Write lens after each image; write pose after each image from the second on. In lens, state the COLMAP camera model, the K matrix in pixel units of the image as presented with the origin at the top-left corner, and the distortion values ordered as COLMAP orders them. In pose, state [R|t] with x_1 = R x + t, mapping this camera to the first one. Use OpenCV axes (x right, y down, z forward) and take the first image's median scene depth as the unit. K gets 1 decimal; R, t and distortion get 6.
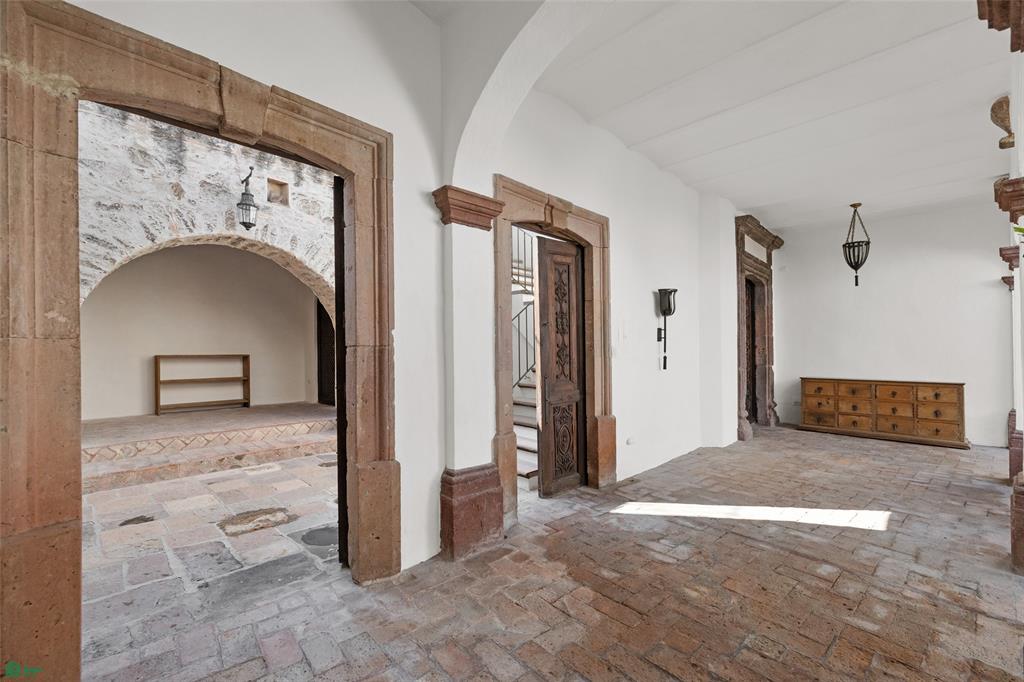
lens RADIAL K [[427.5, 0, 511.6], [0, 427.5, 350.3], [0, 0, 1]] dist [-0.000606, 0.000044]
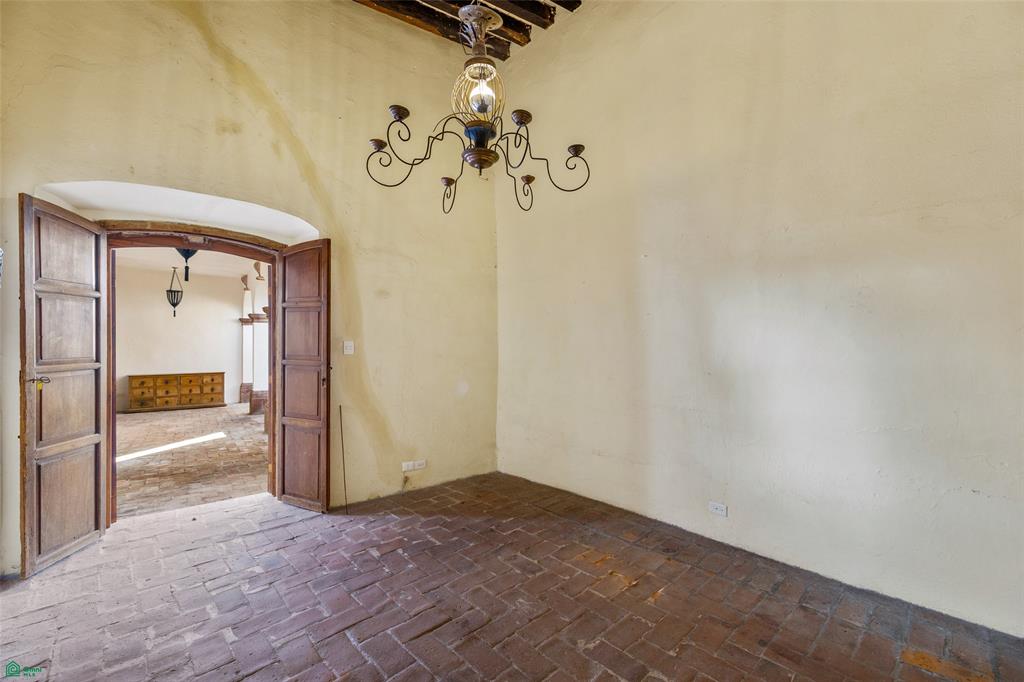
lens RADIAL K [[427.5, 0, 511.3], [0, 427.5, 343.3], [0, 0, 1]] dist [-0.000606, 0.000044]
pose [[0.058769, -0.000317, 0.998272, -0.747674], [-0.003675, 0.999993, 0.000534, -0.055089], [-0.998265, -0.003700, 0.058767, -0.382086]]
